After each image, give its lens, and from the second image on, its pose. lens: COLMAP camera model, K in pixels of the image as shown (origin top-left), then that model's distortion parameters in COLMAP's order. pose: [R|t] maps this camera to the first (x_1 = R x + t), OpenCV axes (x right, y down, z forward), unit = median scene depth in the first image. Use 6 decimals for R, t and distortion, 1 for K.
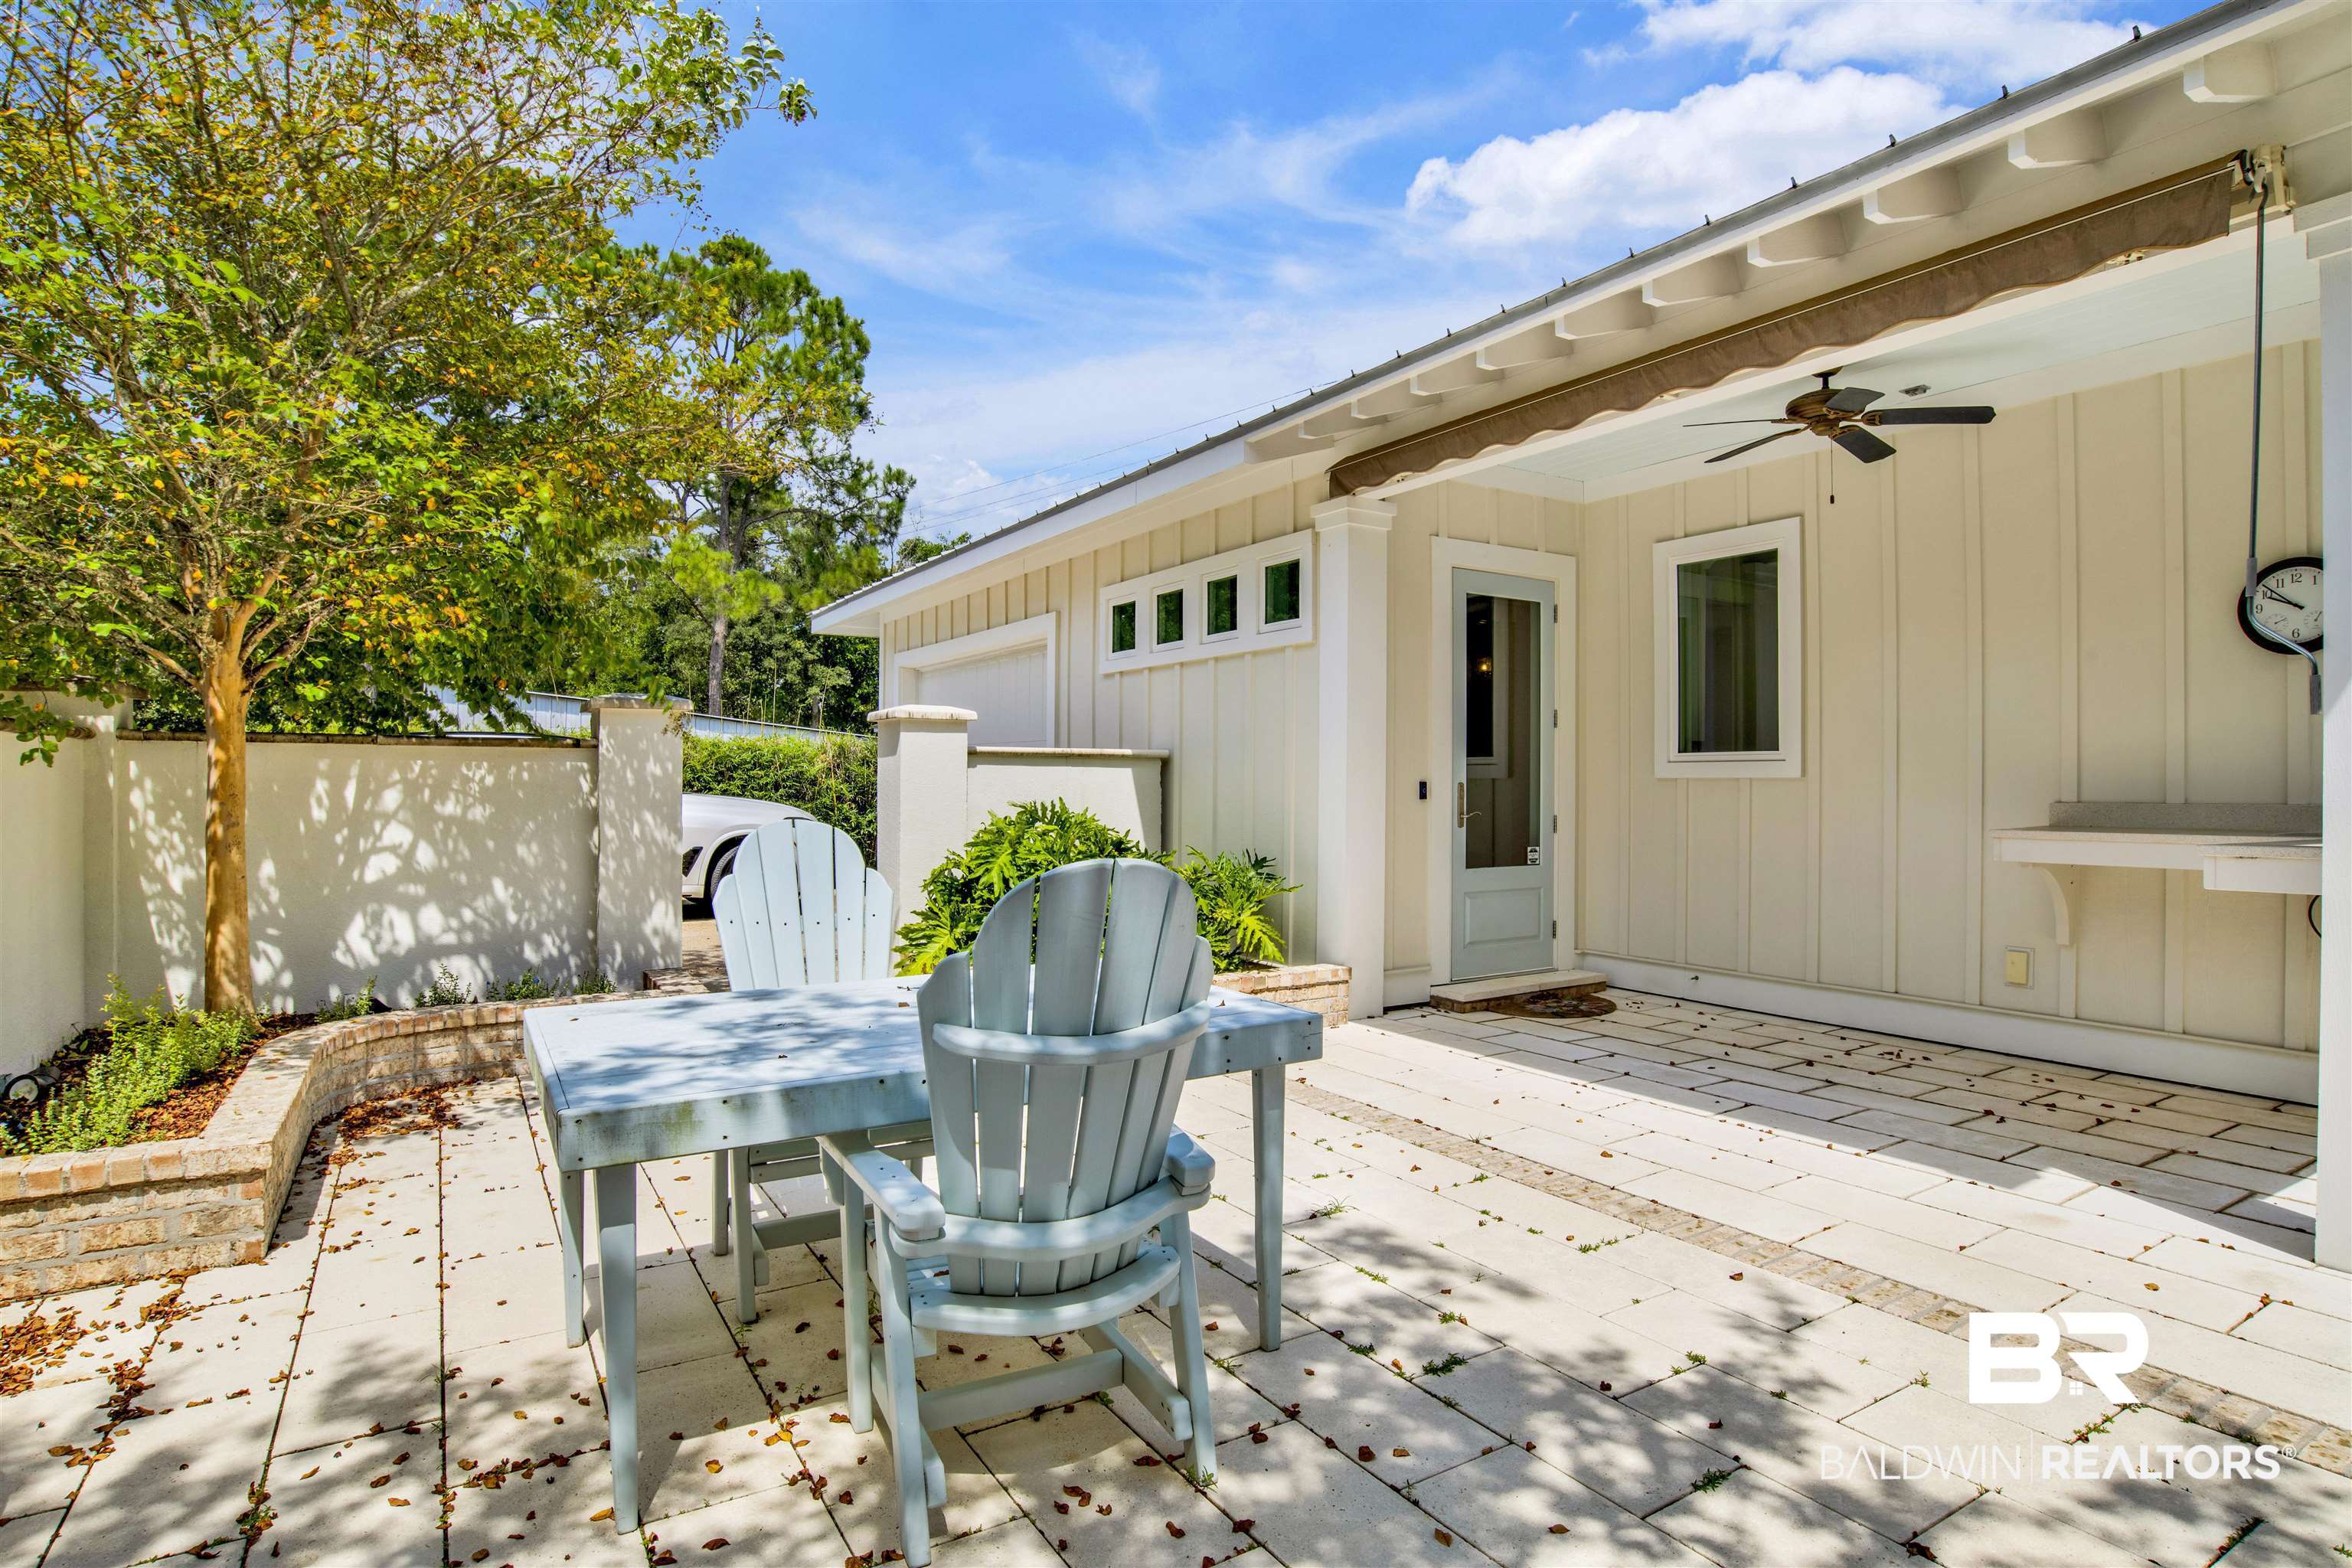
lens RADIAL K [[1253.8, 0, 1168.6], [0, 1253.8, 786.4], [0, 0, 1]] dist [-0.058616, 0.007200]
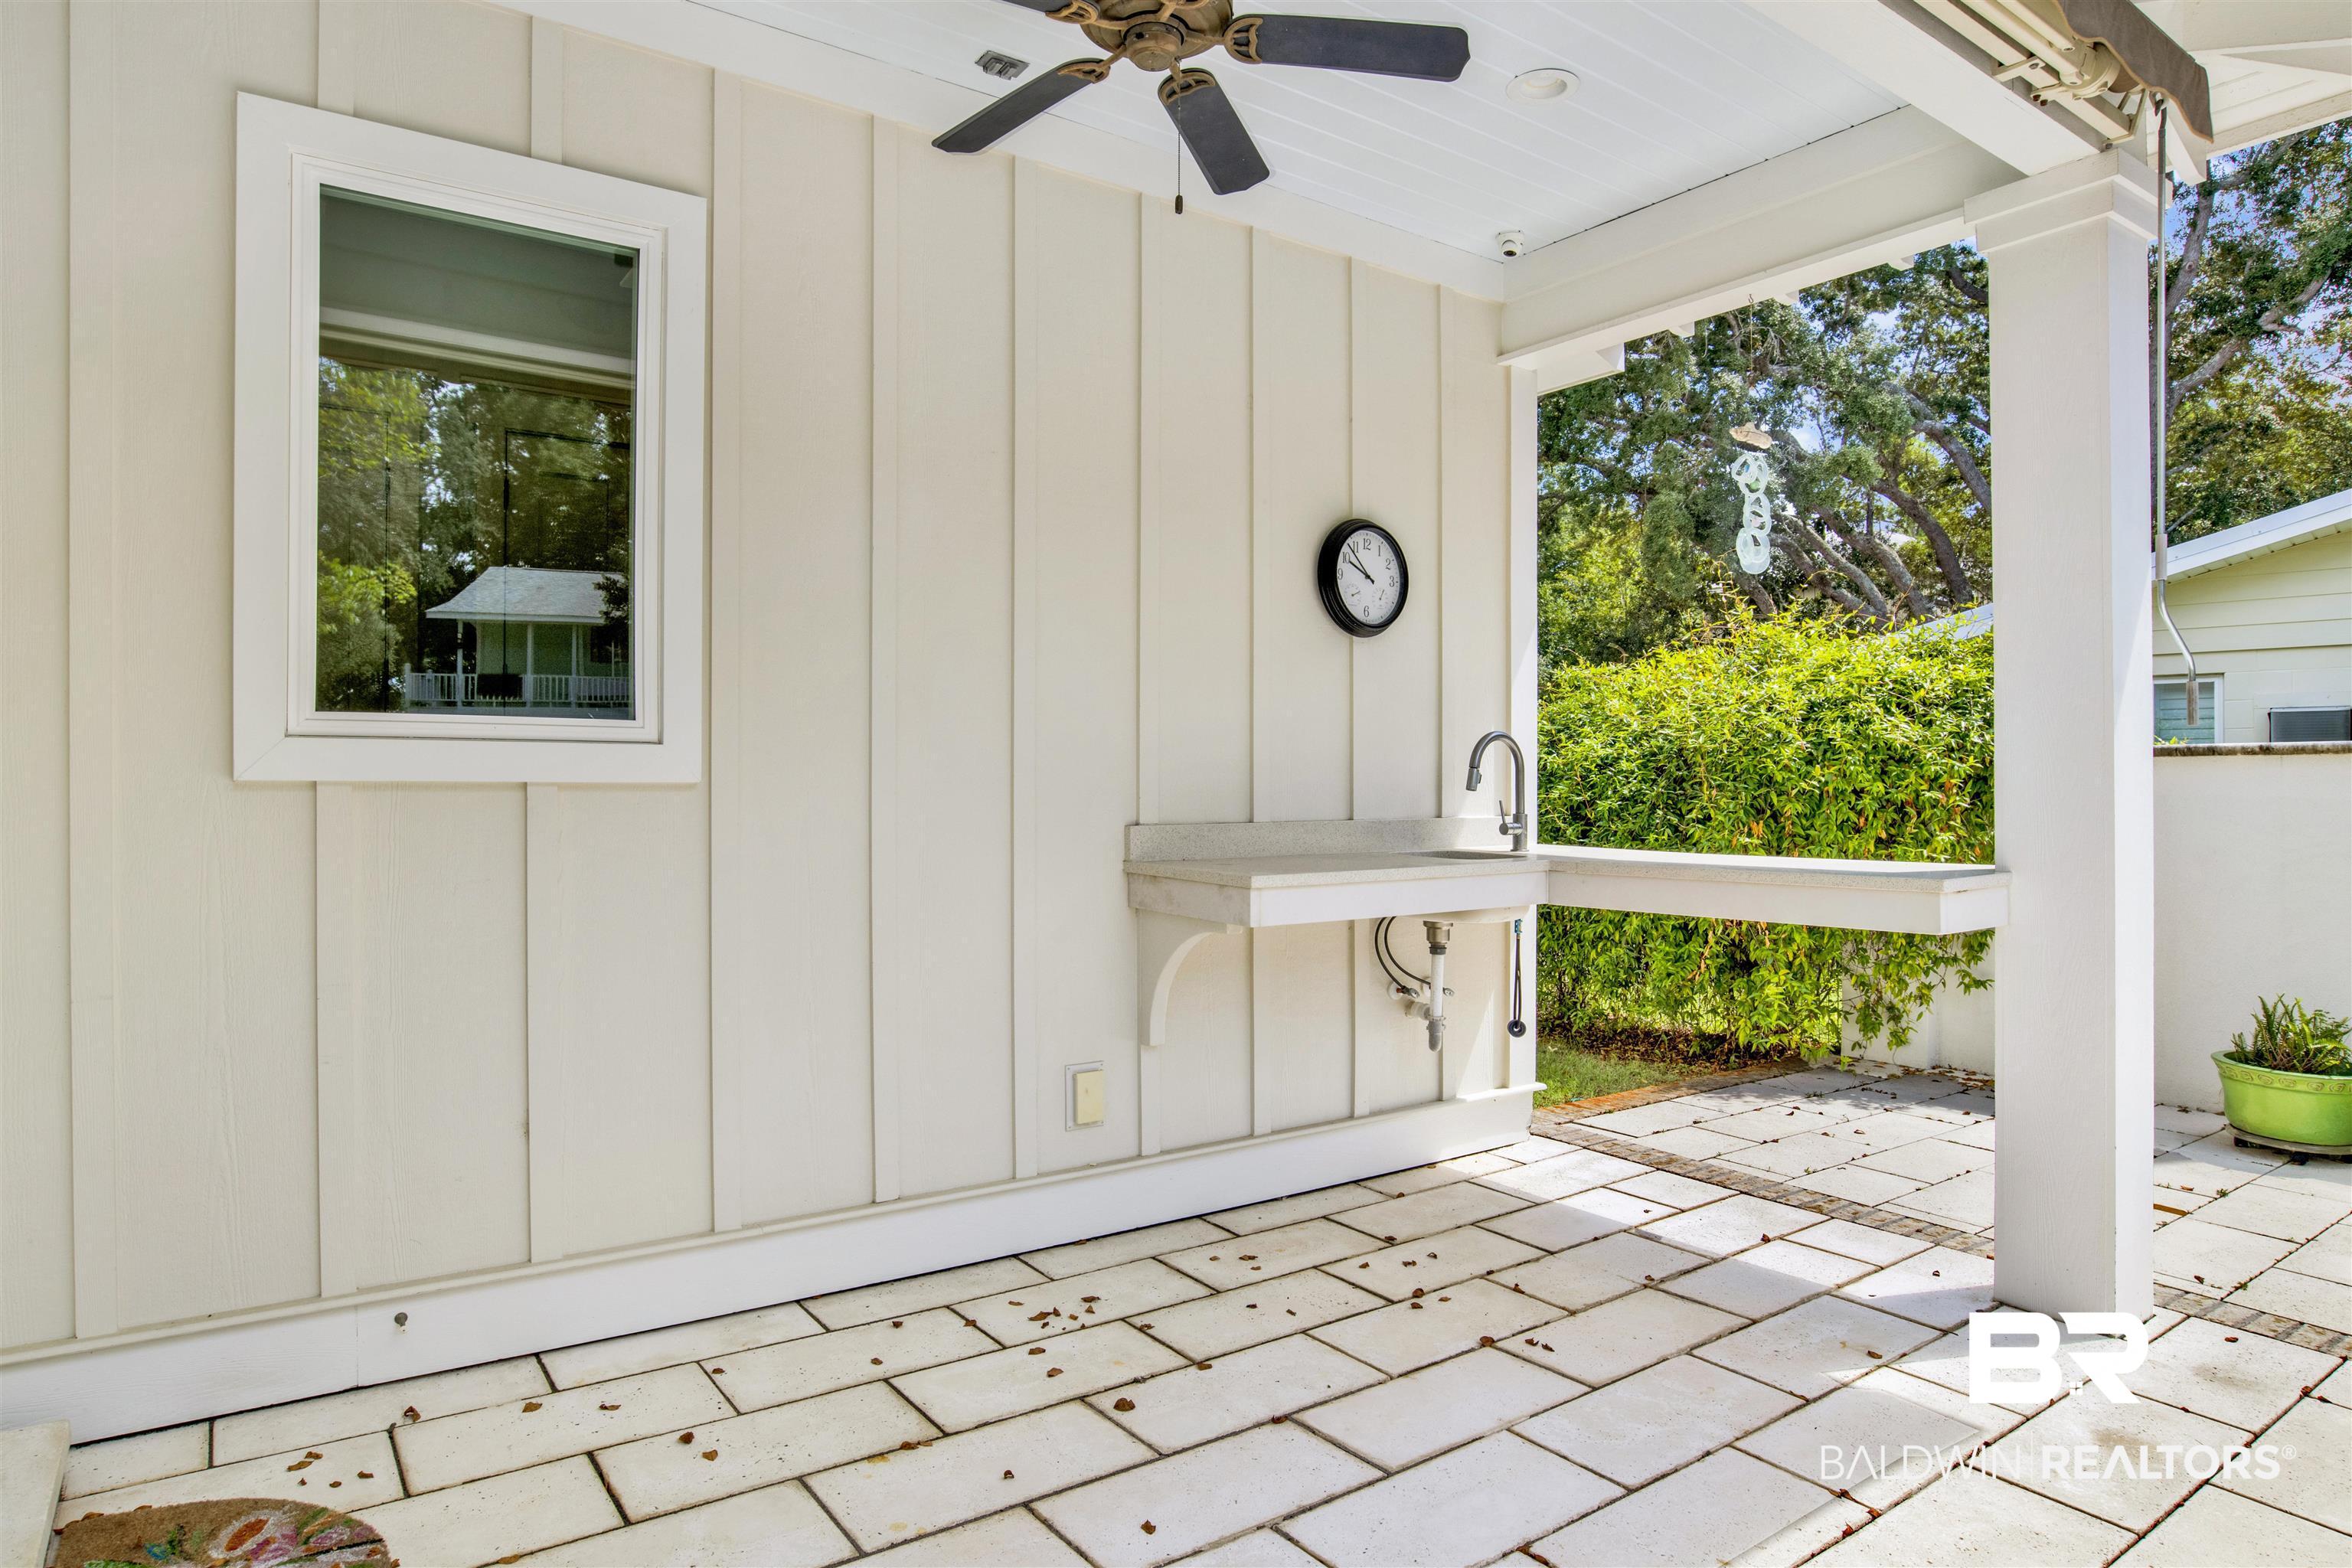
lens RADIAL K [[1396.6, 0, 1179.6], [0, 1396.6, 787.4], [0, 0, 1]] dist [-0.049738, 0.010717]
pose [[-0.071878, -0.003335, 0.997408, -0.000022], [-0.000825, 0.999994, 0.003284, -0.008203], [-0.997413, -0.000587, -0.071880, 1.014273]]
